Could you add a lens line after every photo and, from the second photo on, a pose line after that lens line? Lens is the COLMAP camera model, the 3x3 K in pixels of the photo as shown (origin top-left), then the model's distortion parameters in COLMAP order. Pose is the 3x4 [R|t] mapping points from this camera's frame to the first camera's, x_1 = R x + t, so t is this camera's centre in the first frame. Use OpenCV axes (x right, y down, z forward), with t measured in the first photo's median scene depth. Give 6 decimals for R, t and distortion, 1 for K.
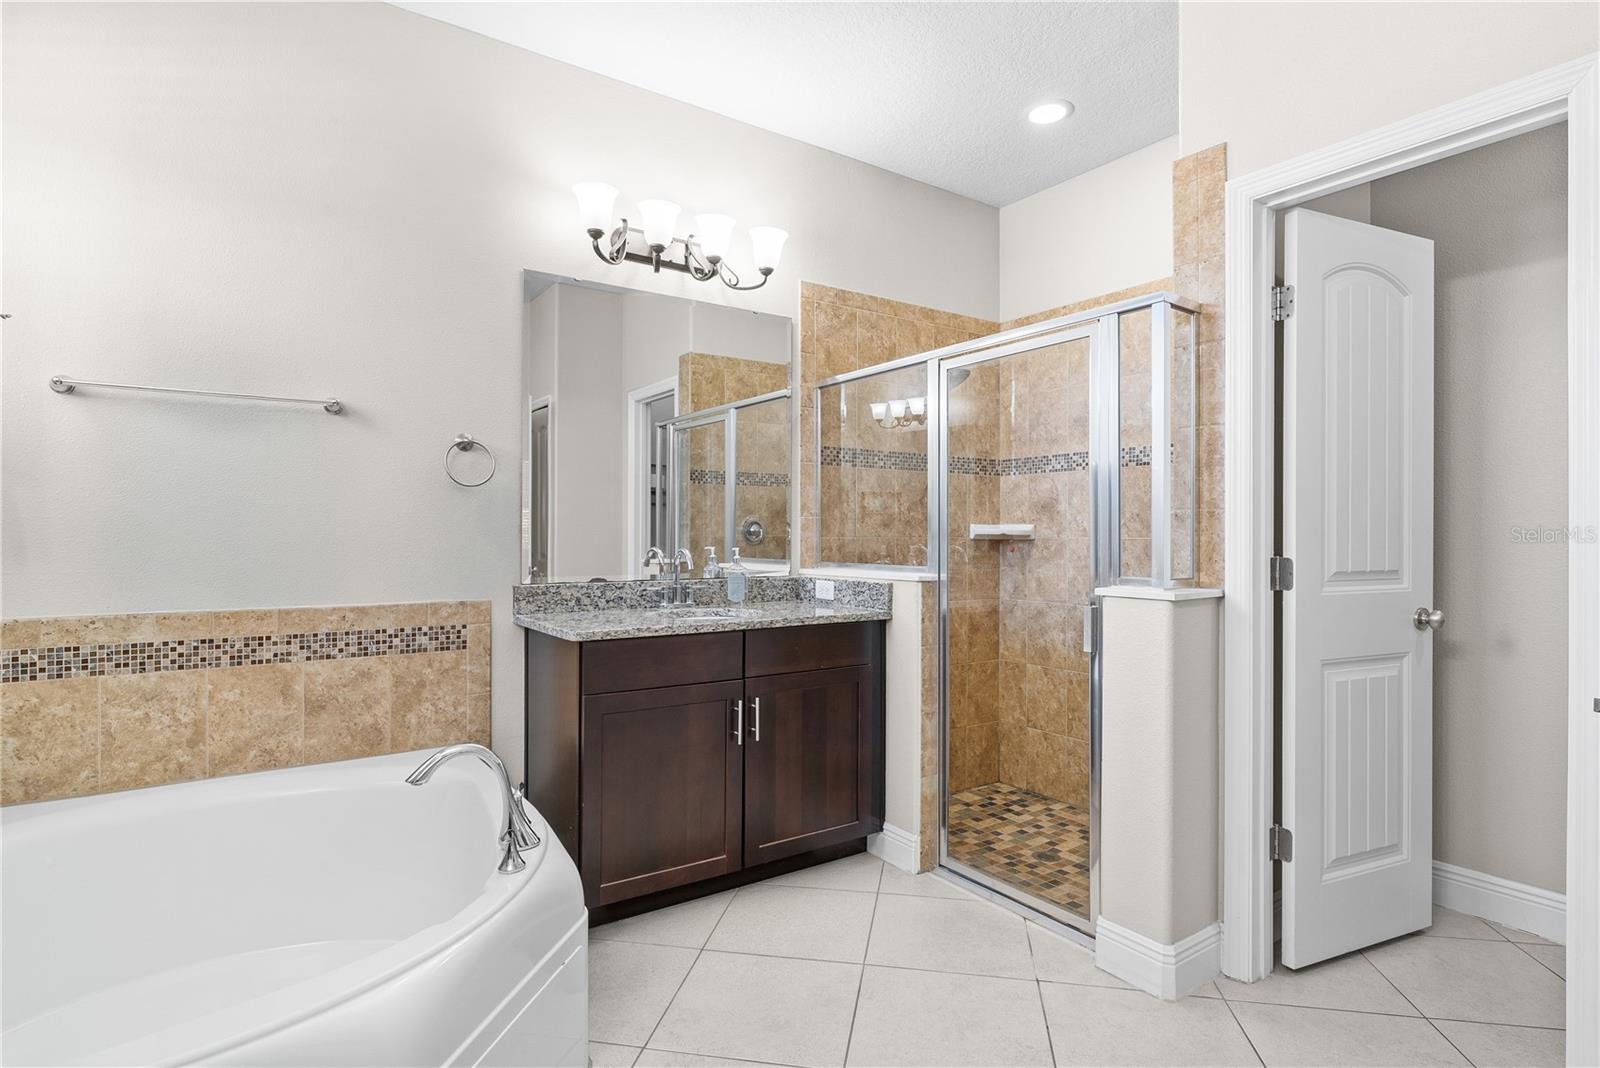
lens RADIAL K [[827.8, 0, 799.8], [0, 827.8, 528.2], [0, 0, 1]] dist [-0.007261, 0.002758]
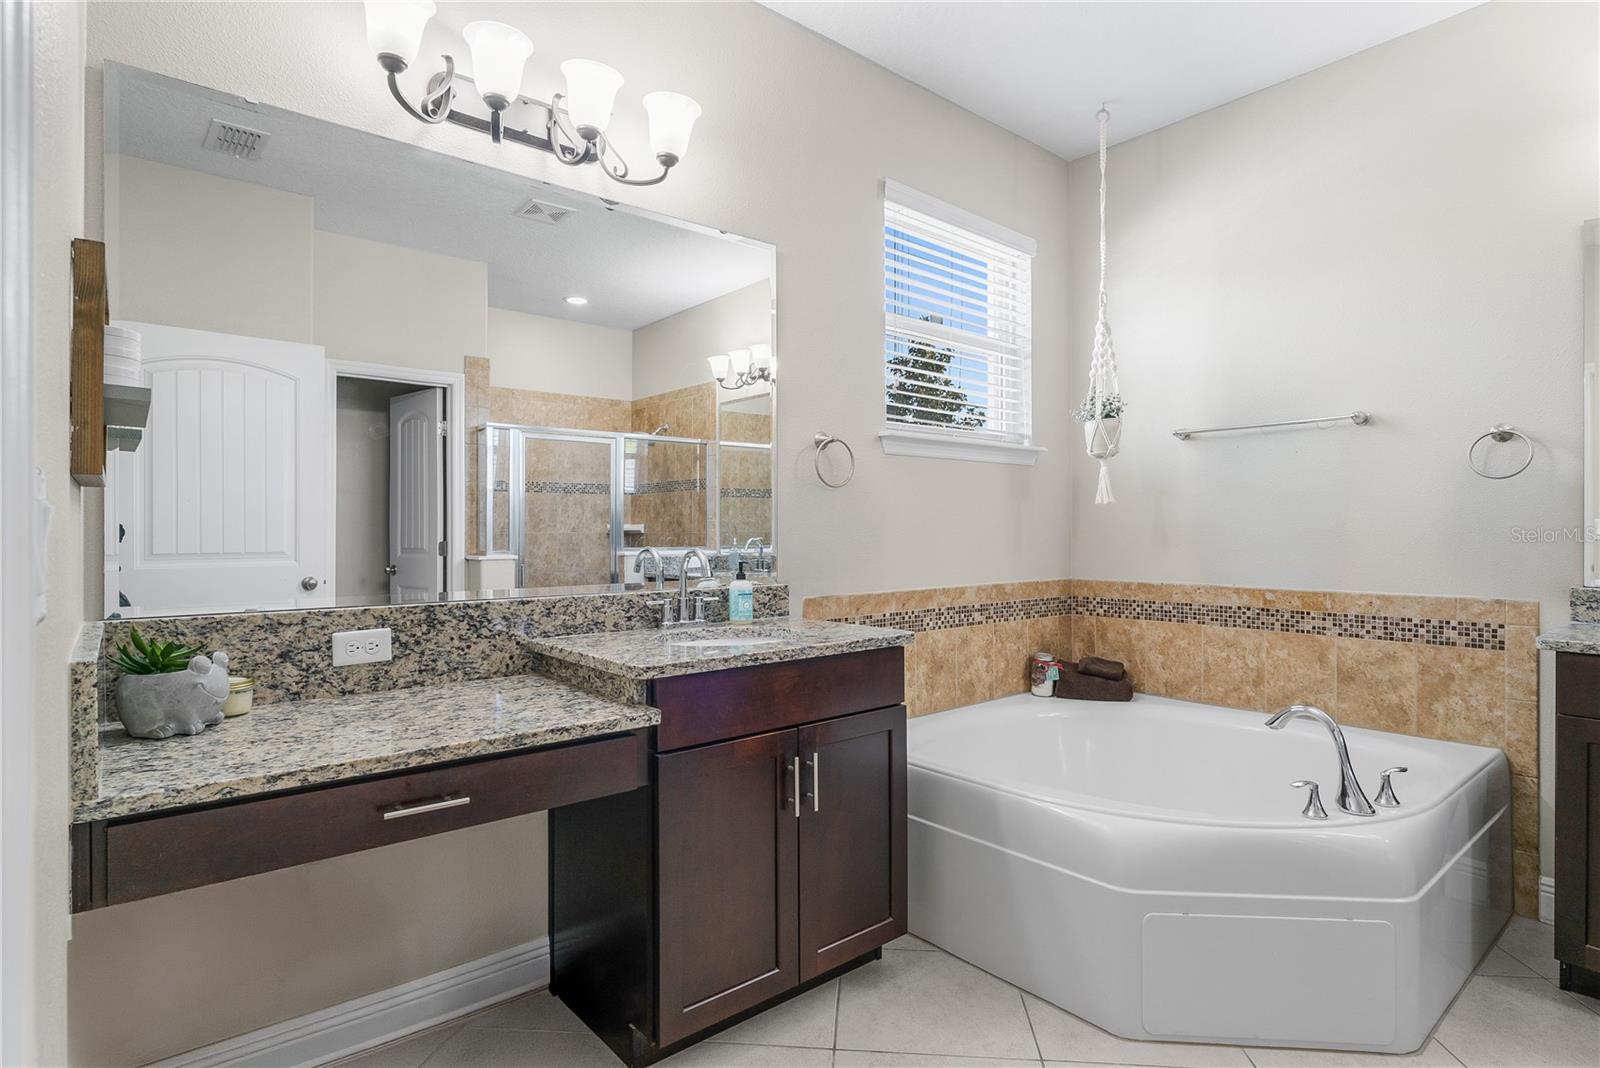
lens RADIAL K [[827.8, 0, 798.7], [0, 827.8, 535.1], [0, 0, 1]] dist [-0.007261, 0.002758]
pose [[0.088581, 0.000477, -0.996069, 0.497983], [0.004377, 0.999990, 0.000869, 0.010235], [0.996059, -0.004437, 0.088578, 0.118193]]
